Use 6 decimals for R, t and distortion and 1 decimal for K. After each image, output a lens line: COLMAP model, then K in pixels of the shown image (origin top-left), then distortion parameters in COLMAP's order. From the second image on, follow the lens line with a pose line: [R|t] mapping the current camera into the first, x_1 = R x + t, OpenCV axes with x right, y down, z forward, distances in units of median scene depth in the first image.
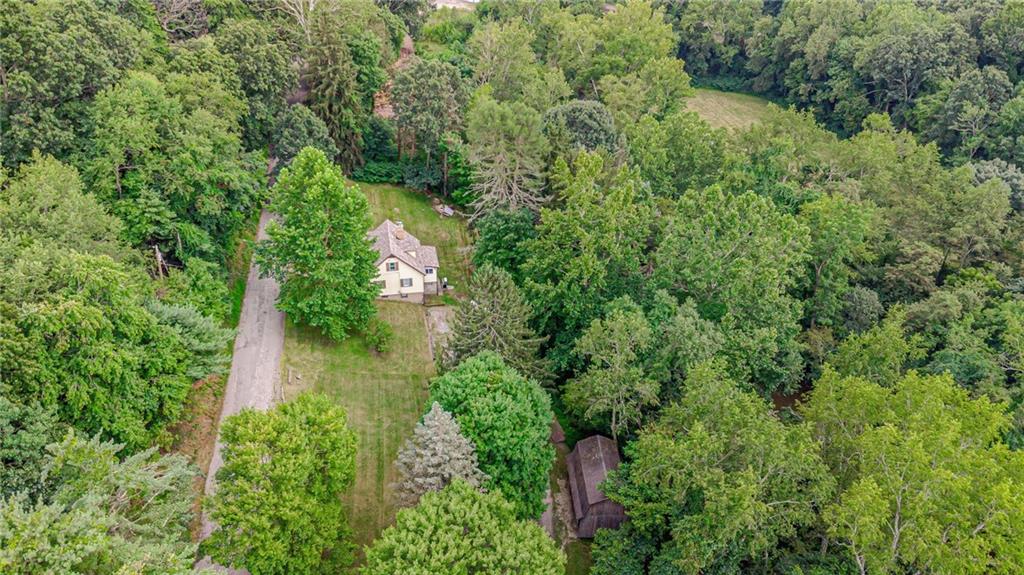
lens RADIAL K [[723.0, 0, 510.3], [0, 723.0, 284.0], [0, 0, 1]] dist [0.023417, -0.009474]
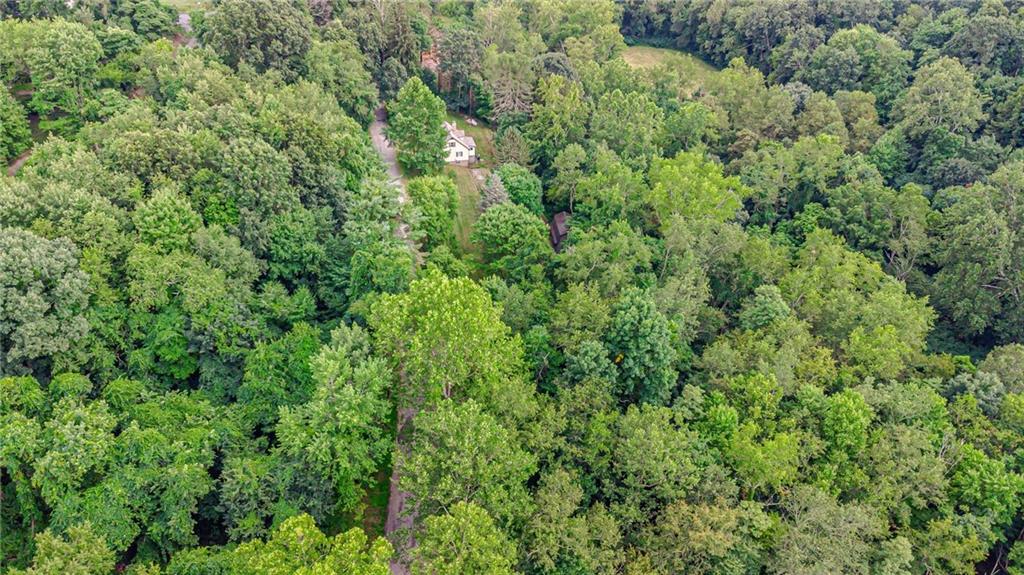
lens RADIAL K [[723.0, 0, 510.2], [0, 723.0, 286.4], [0, 0, 1]] dist [0.023417, -0.009474]
pose [[0.999179, -0.031572, 0.025380, -0.060589], [0.030396, 0.998504, 0.045453, 0.211964], [-0.026777, -0.044644, 0.998644, -0.709100]]
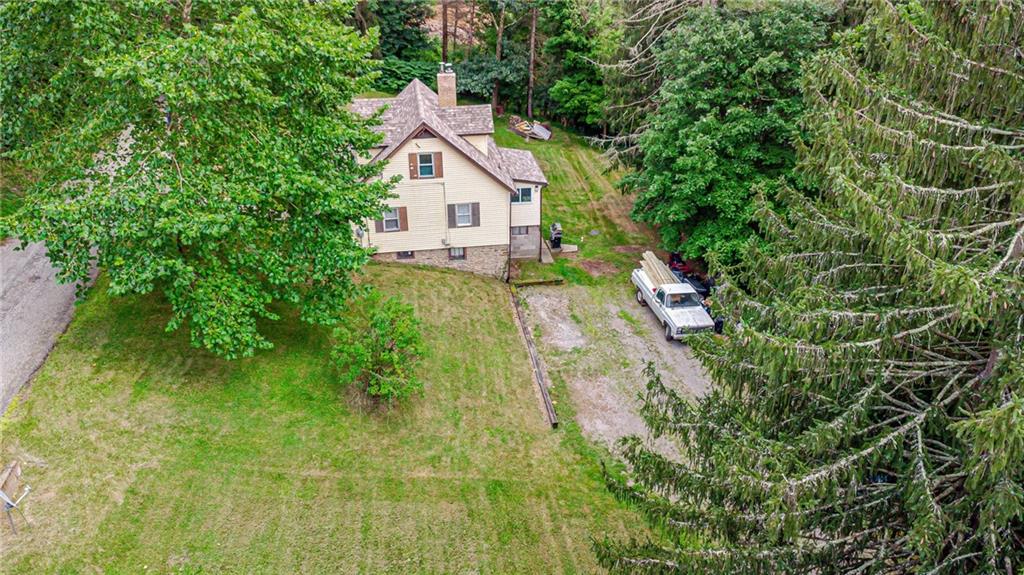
lens RADIAL K [[723.0, 0, 511.8], [0, 723.0, 292.9], [0, 0, 1]] dist [0.023417, -0.009474]
pose [[0.998400, -0.004174, -0.056388, -0.082501], [-0.000408, 0.996714, -0.081000, 0.056257], [0.056541, 0.080894, 0.995118, 0.534249]]
